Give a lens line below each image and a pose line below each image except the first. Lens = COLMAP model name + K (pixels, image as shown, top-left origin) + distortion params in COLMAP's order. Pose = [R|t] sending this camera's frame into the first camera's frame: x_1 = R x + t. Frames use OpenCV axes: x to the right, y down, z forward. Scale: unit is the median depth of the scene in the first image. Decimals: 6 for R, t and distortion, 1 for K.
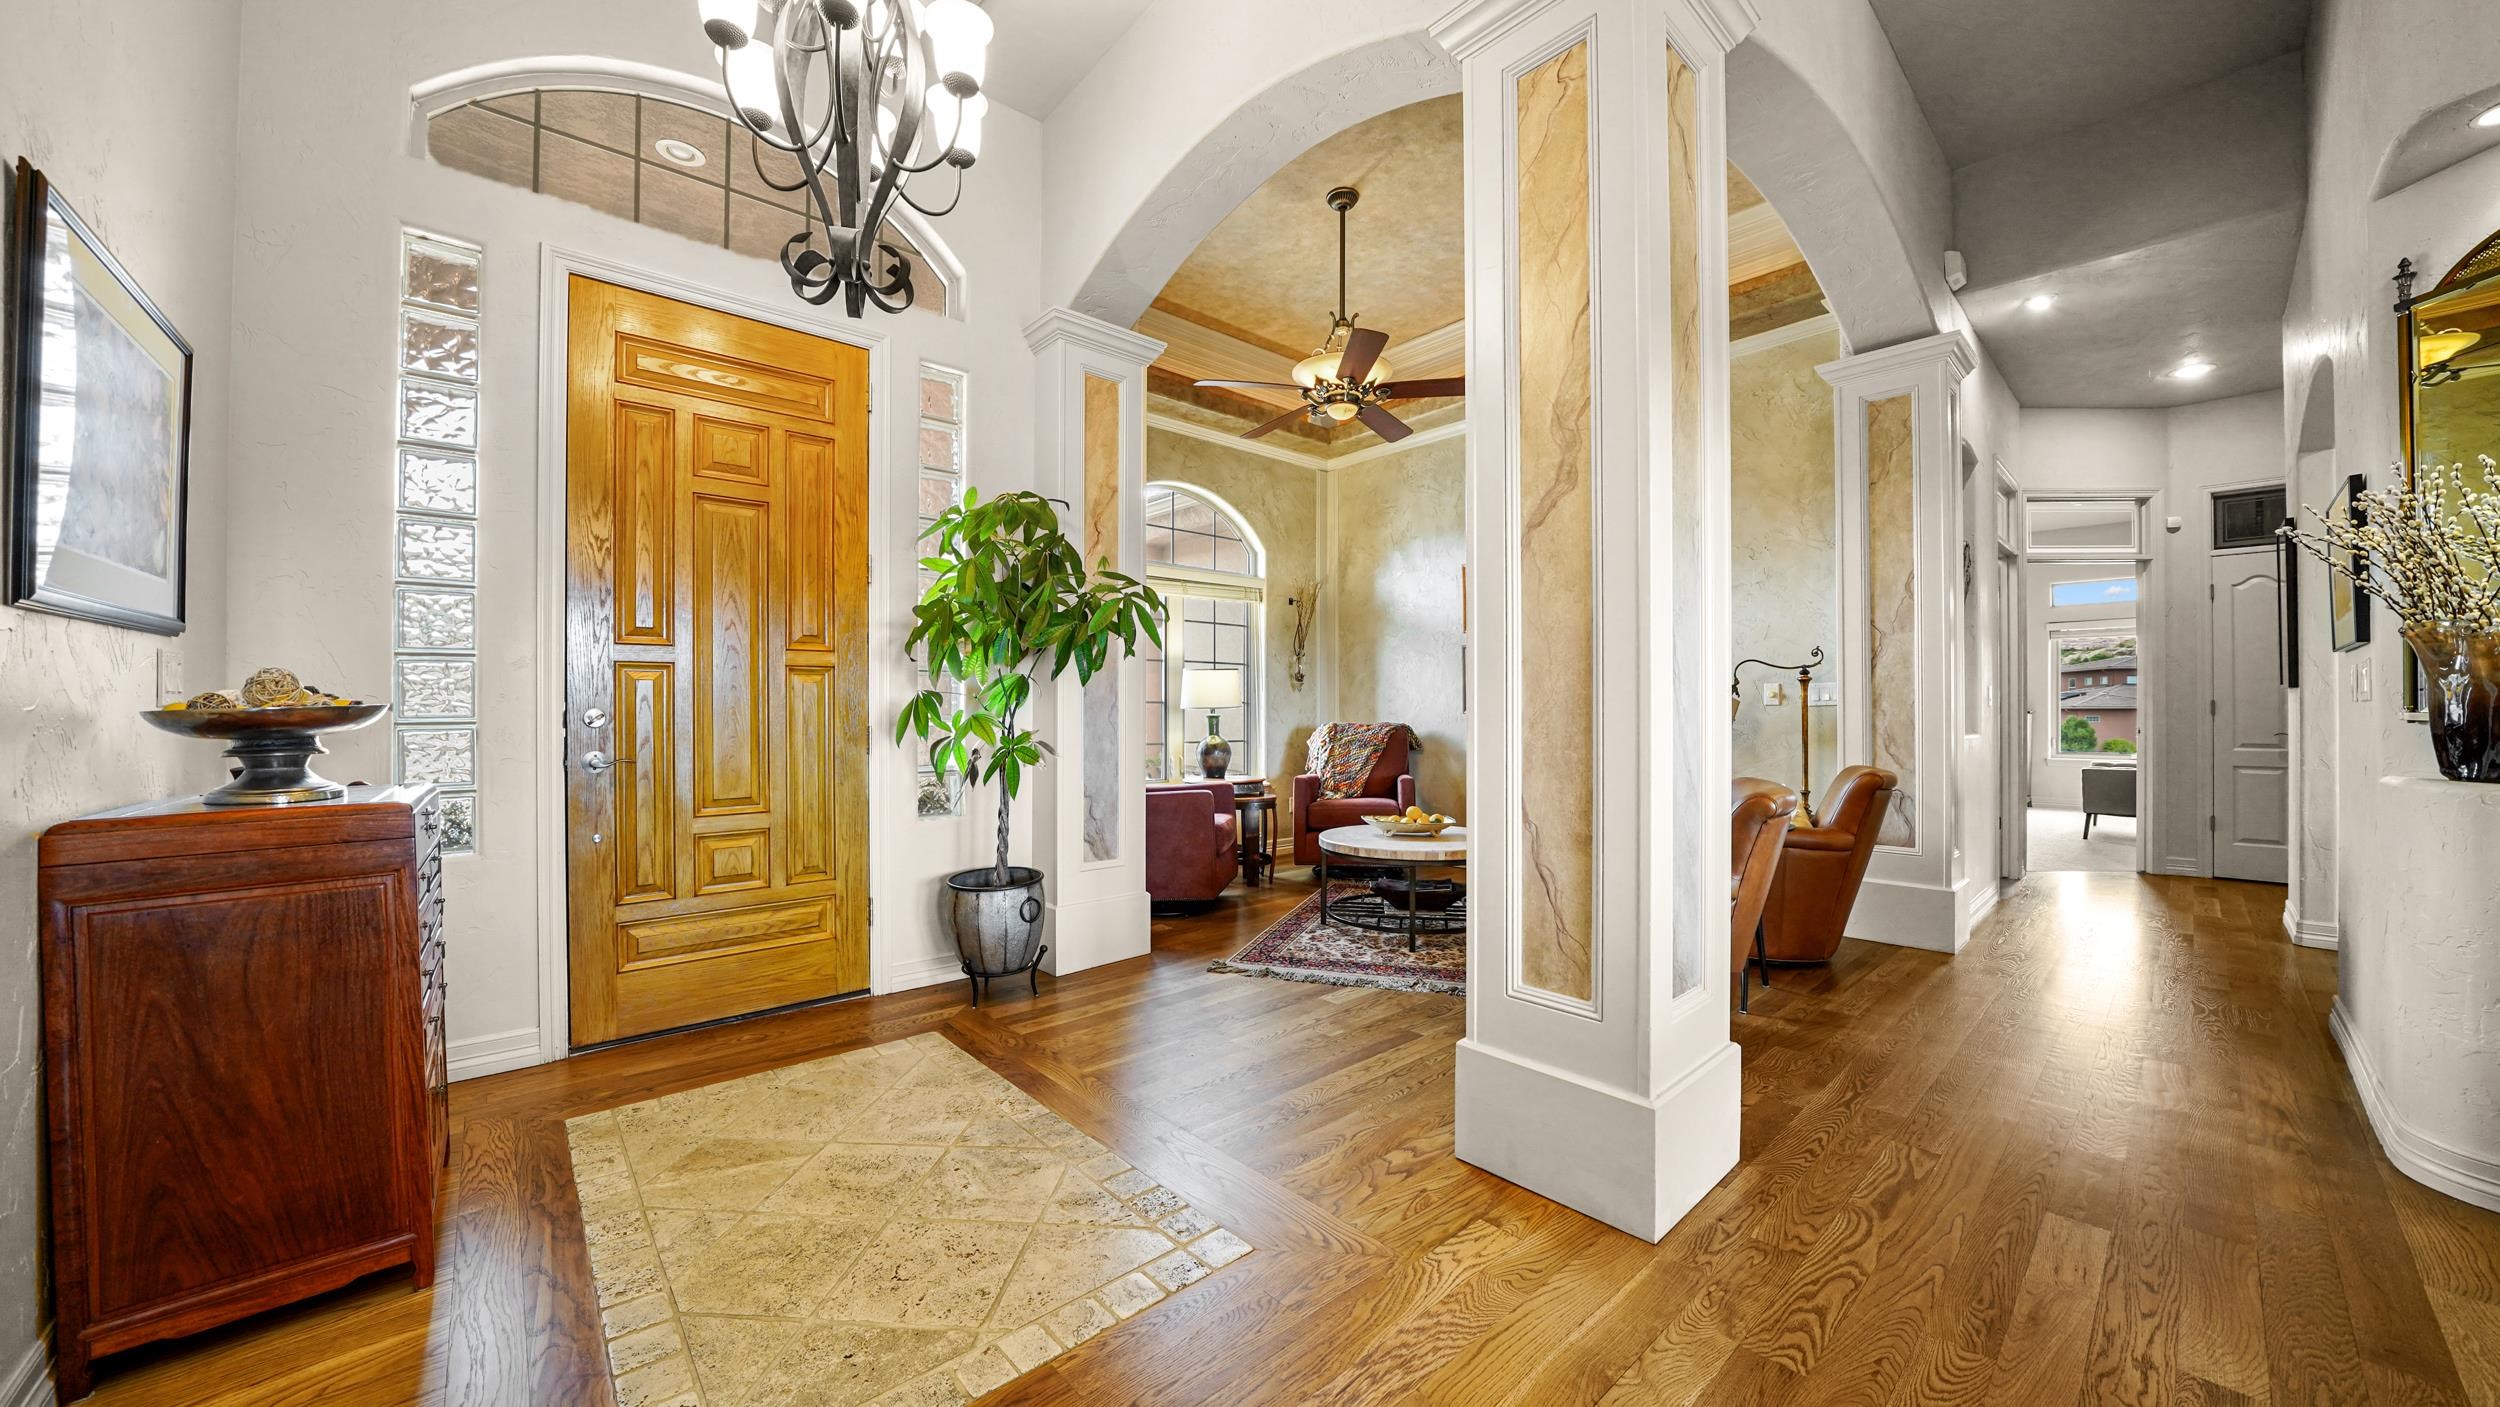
lens RADIAL K [[867.6, 0, 1244.7], [0, 867.6, 708.8], [0, 0, 1]] dist [-0.019413, 0.000326]
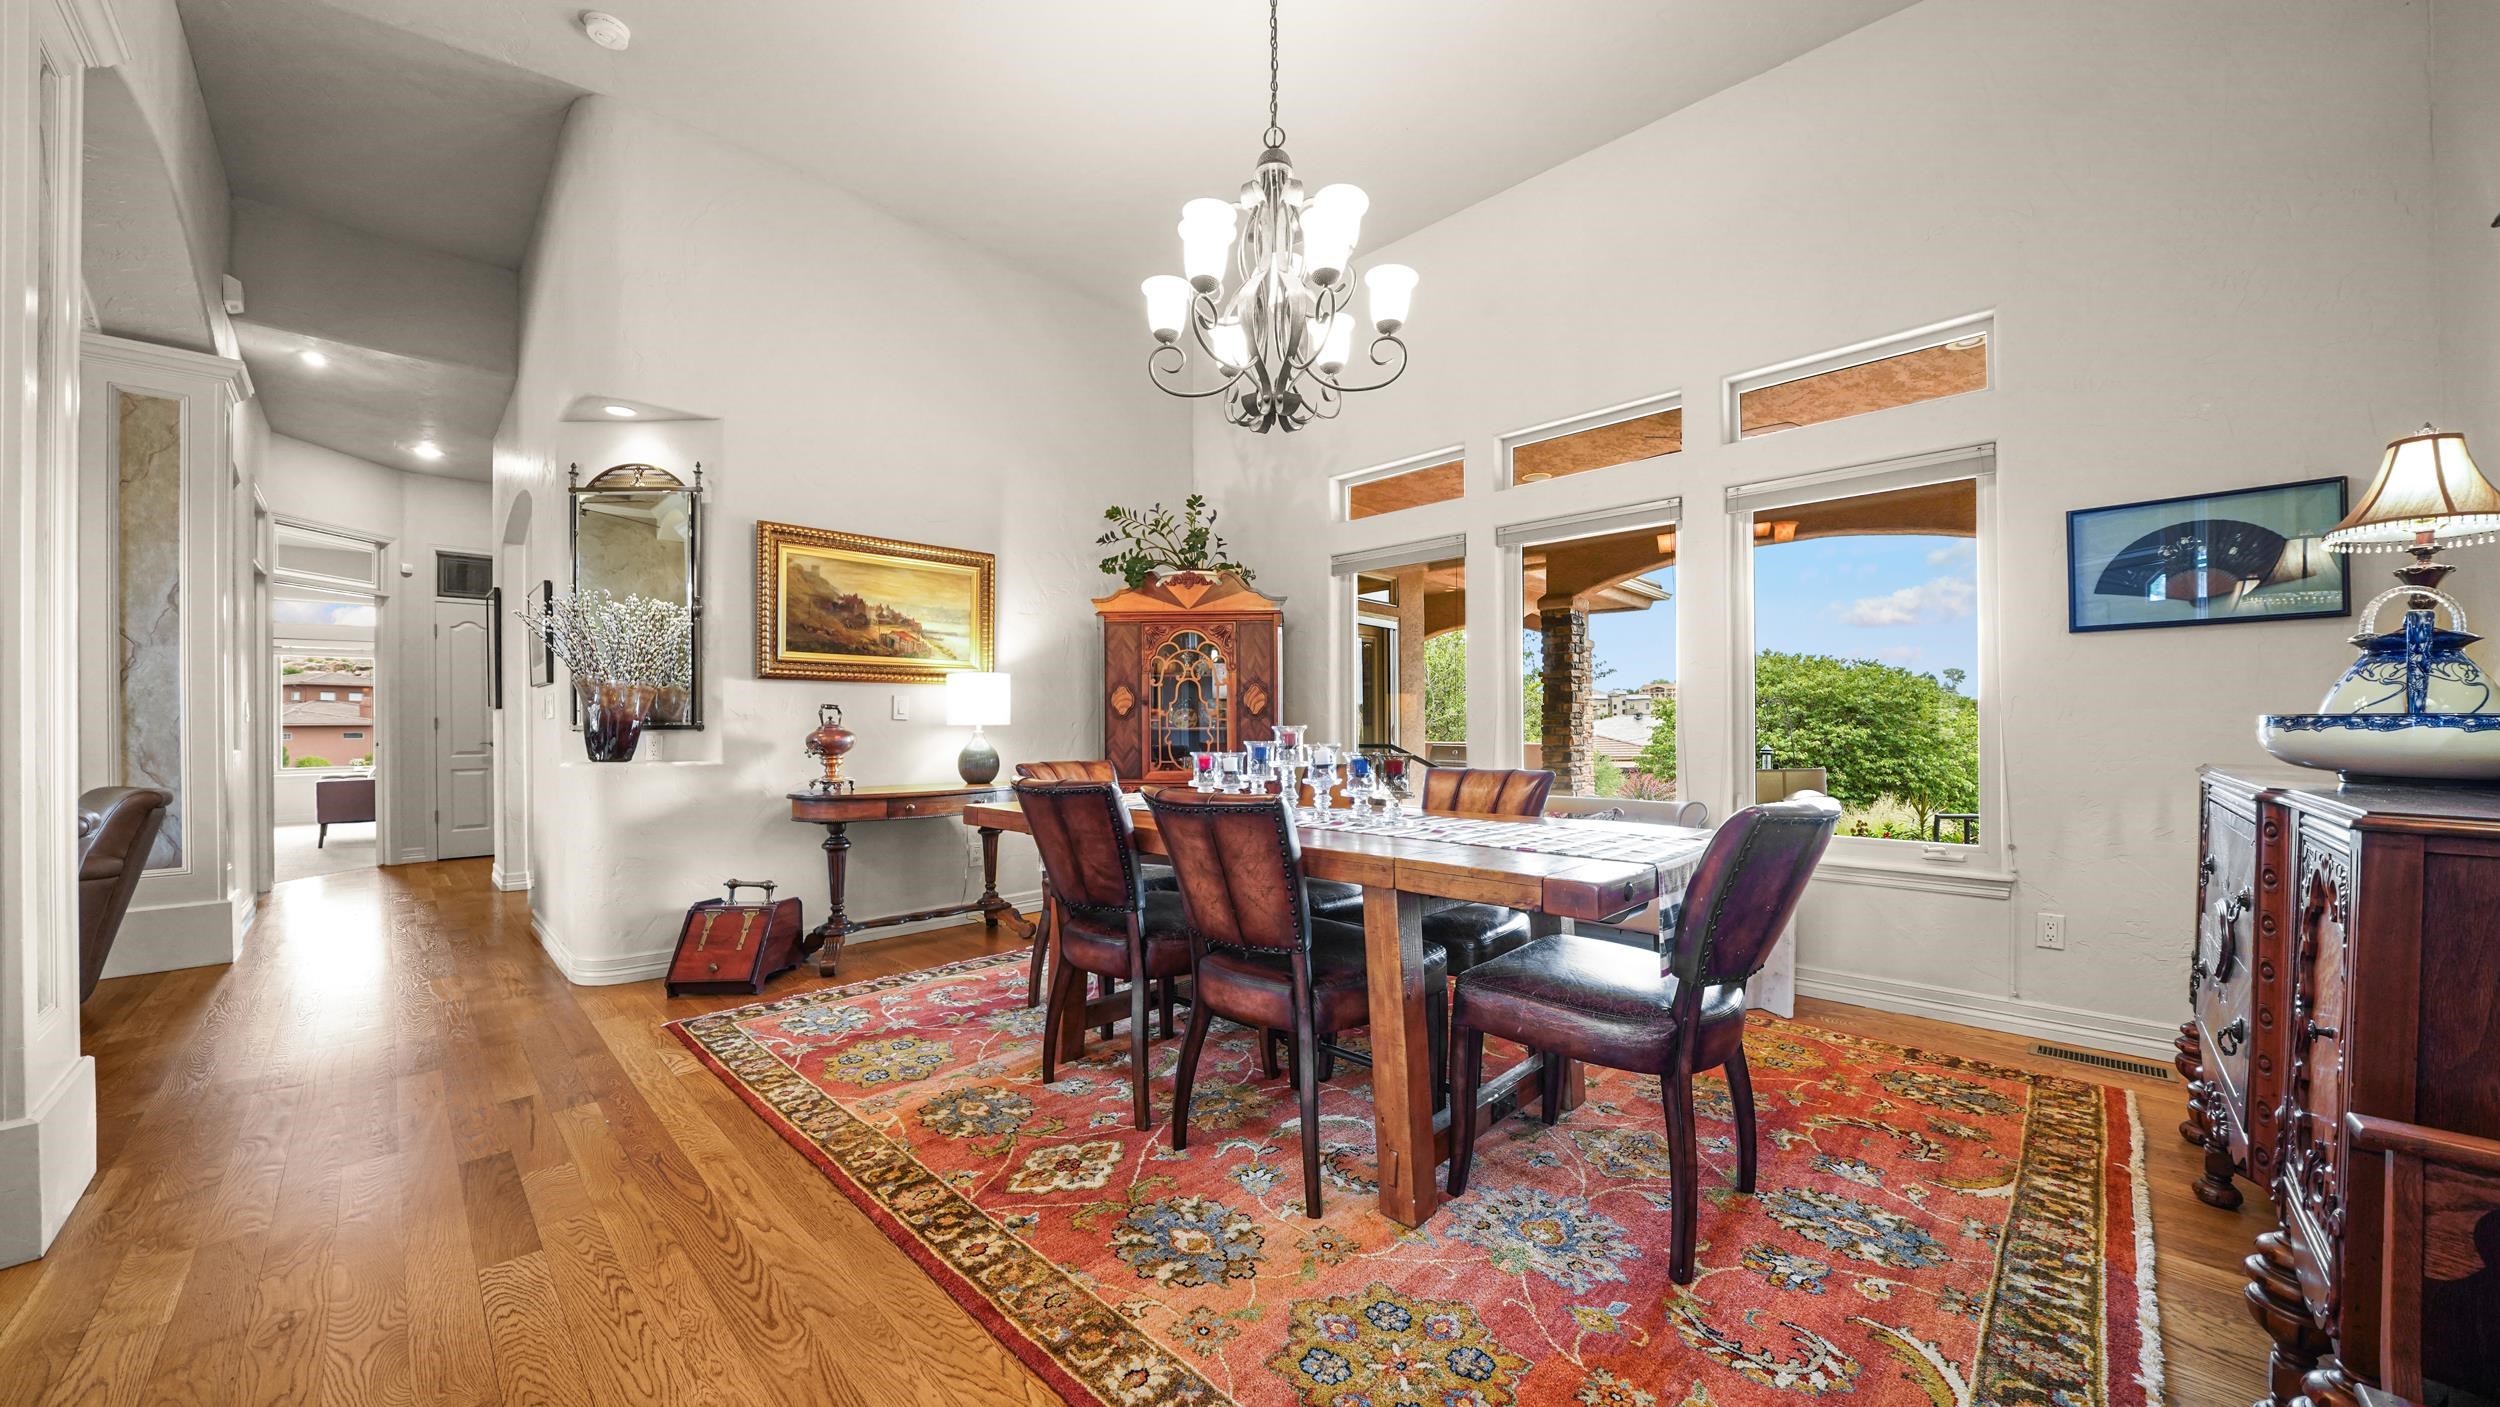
lens RADIAL K [[869.4, 0, 1257.7], [0, 869.4, 721.9], [0, 0, 1]] dist [-0.019345, 0.000328]
pose [[-0.069656, 0.001387, 0.997570, -0.226847], [0.003294, 0.999994, -0.001160, 0.001739], [-0.997566, 0.003205, -0.069660, -0.137010]]
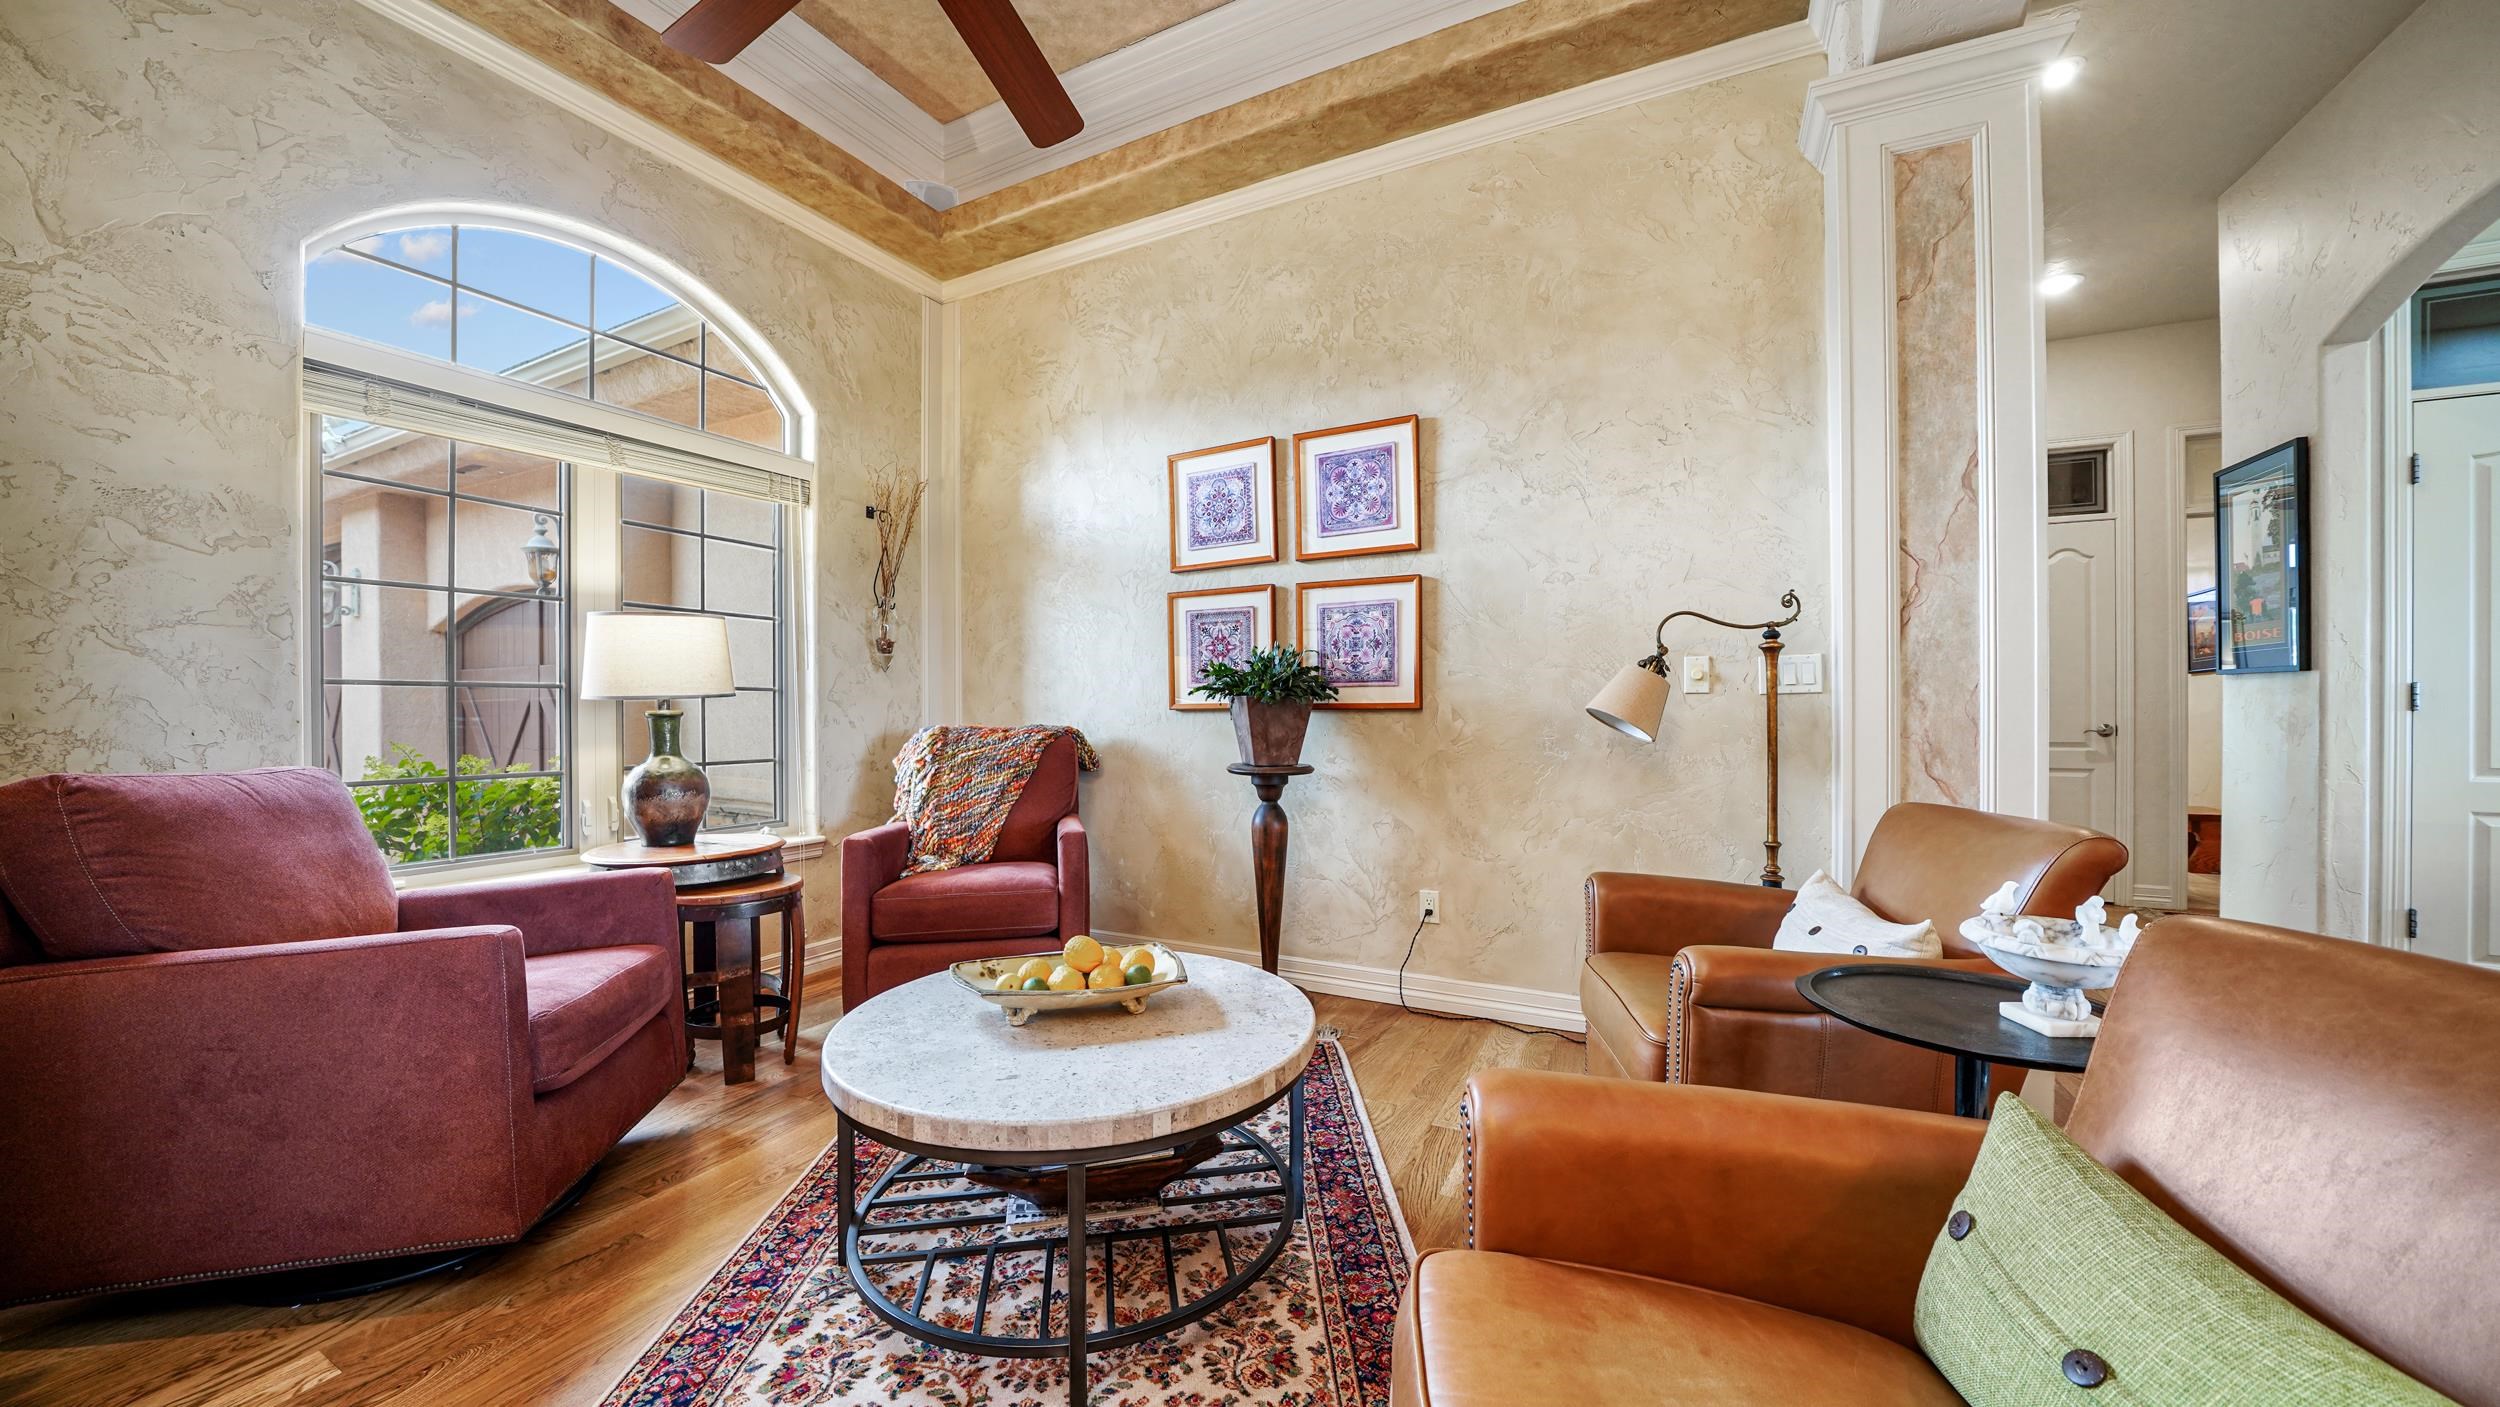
lens RADIAL K [[870.1, 0, 1252.3], [0, 870.1, 714.2], [0, 0, 1]] dist [-0.022049, 0.000036]
pose [[0.929620, -0.003090, 0.368507, 0.114127], [0.000145, 0.999968, 0.008020, 0.005498], [-0.368520, -0.007402, 0.929591, 0.568631]]
